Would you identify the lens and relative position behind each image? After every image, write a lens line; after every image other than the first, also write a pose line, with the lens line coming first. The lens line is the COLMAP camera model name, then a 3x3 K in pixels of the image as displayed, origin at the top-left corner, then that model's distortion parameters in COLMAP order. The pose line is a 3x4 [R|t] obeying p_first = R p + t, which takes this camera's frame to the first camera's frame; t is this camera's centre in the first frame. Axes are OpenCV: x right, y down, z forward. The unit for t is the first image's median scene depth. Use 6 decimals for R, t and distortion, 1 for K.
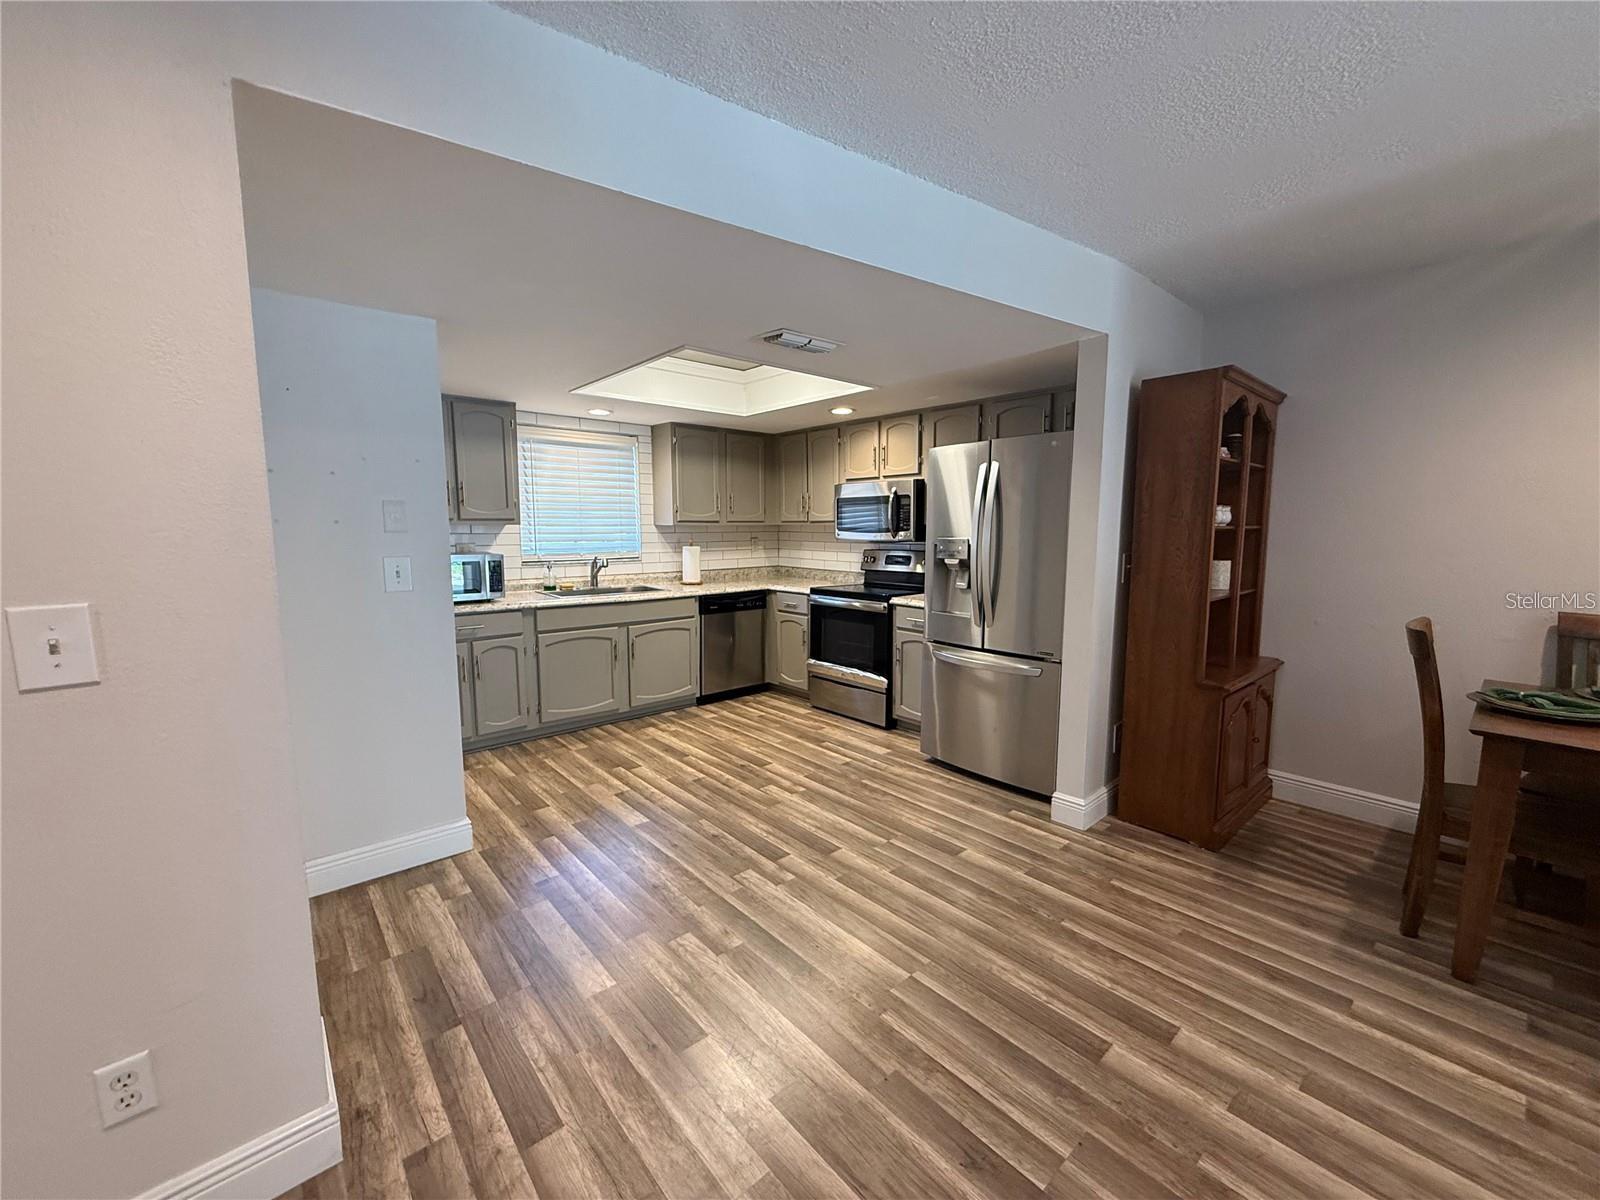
lens RADIAL K [[637.0, 0, 794.6], [0, 637.0, 601.2], [0, 0, 1]] dist [-0.001531, 0.000575]
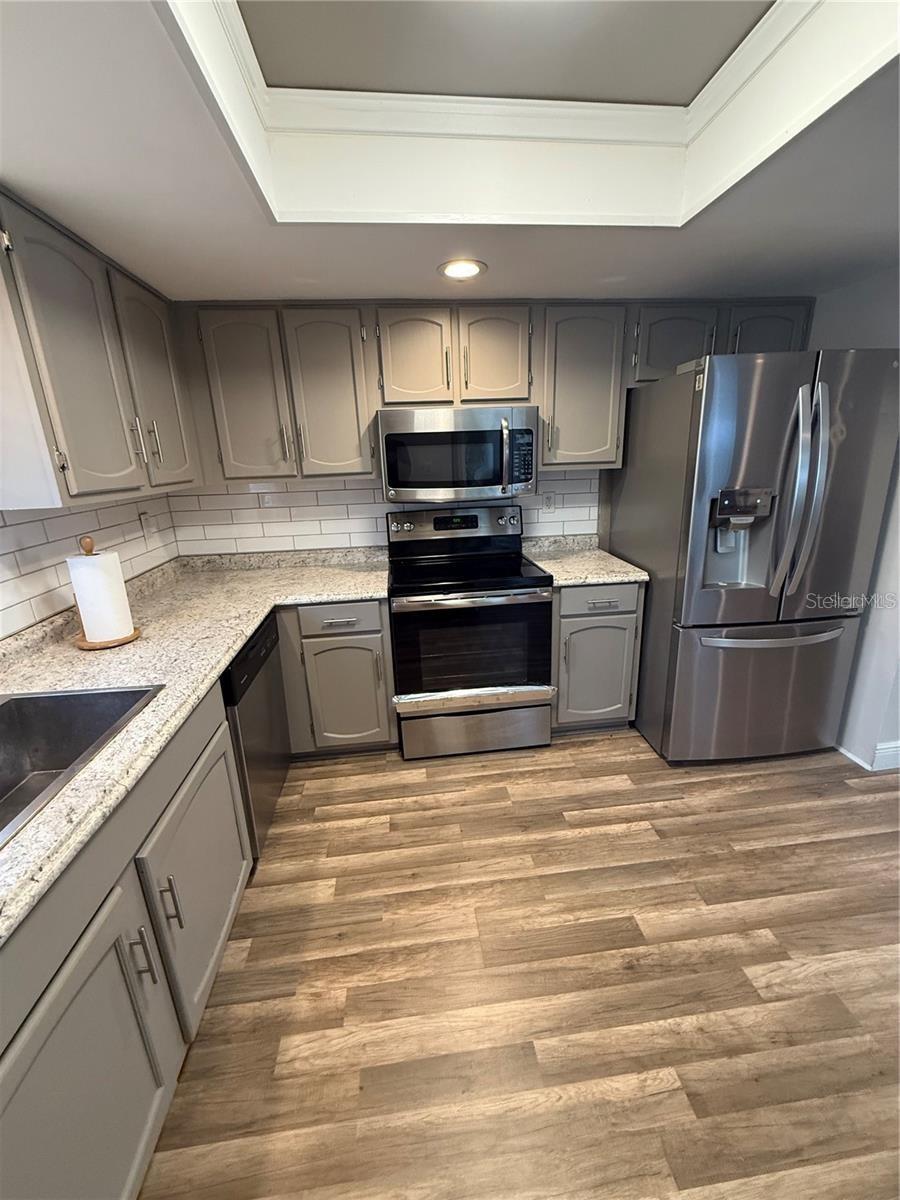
lens RADIAL K [[477.8, 0, 449.7], [0, 477.8, 596.3], [0, 0, 1]] dist [-0.001531, 0.000575]
pose [[0.566848, -0.253314, 0.783911, -0.396945], [0.131987, 0.967186, 0.217098, -0.138022], [-0.813181, -0.019596, 0.581681, 0.912168]]
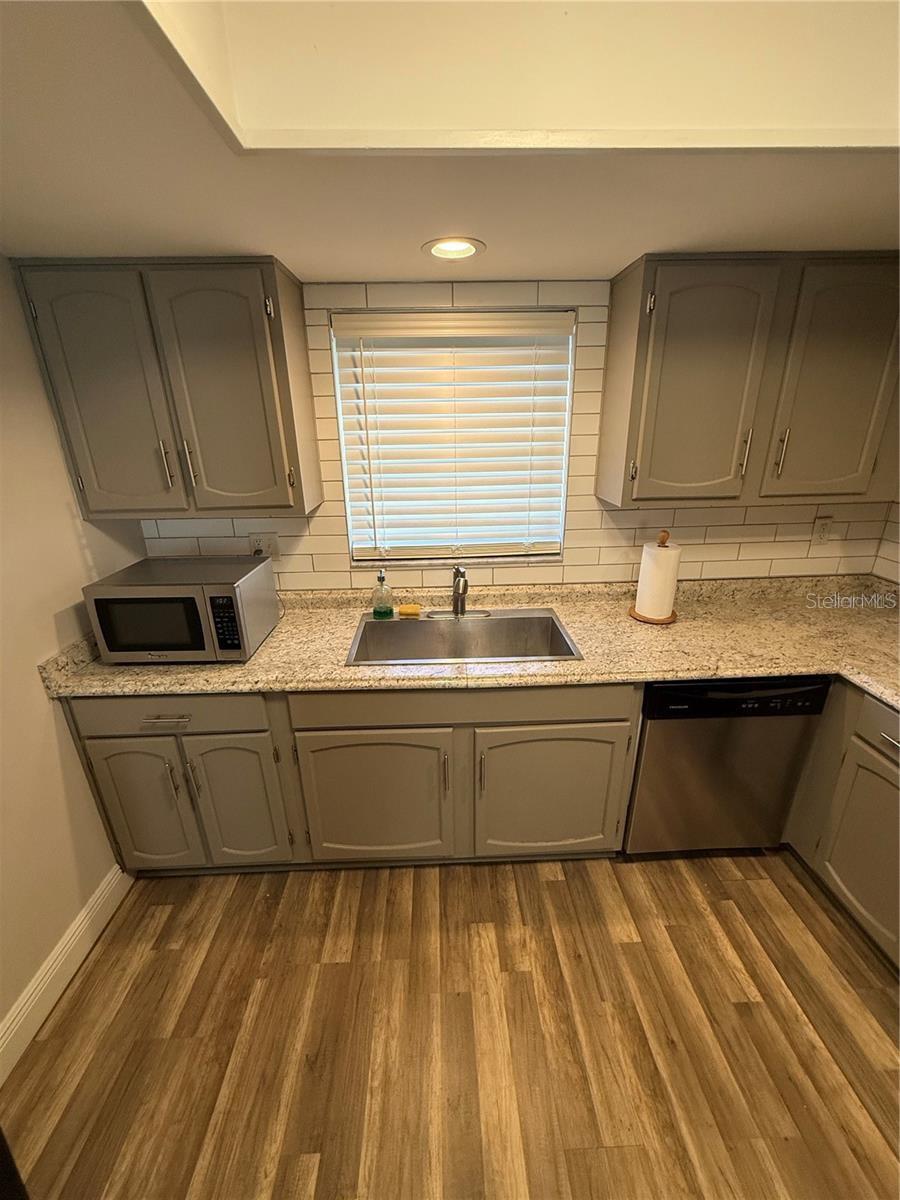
lens RADIAL K [[477.8, 0, 449.7], [0, 477.8, 596.3], [0, 0, 1]] dist [-0.001531, 0.000575]
pose [[0.777589, 0.199439, -0.596305, -0.090306], [-0.055361, 0.966396, 0.251027, -0.188260], [0.626332, -0.162183, 0.762499, 0.879310]]
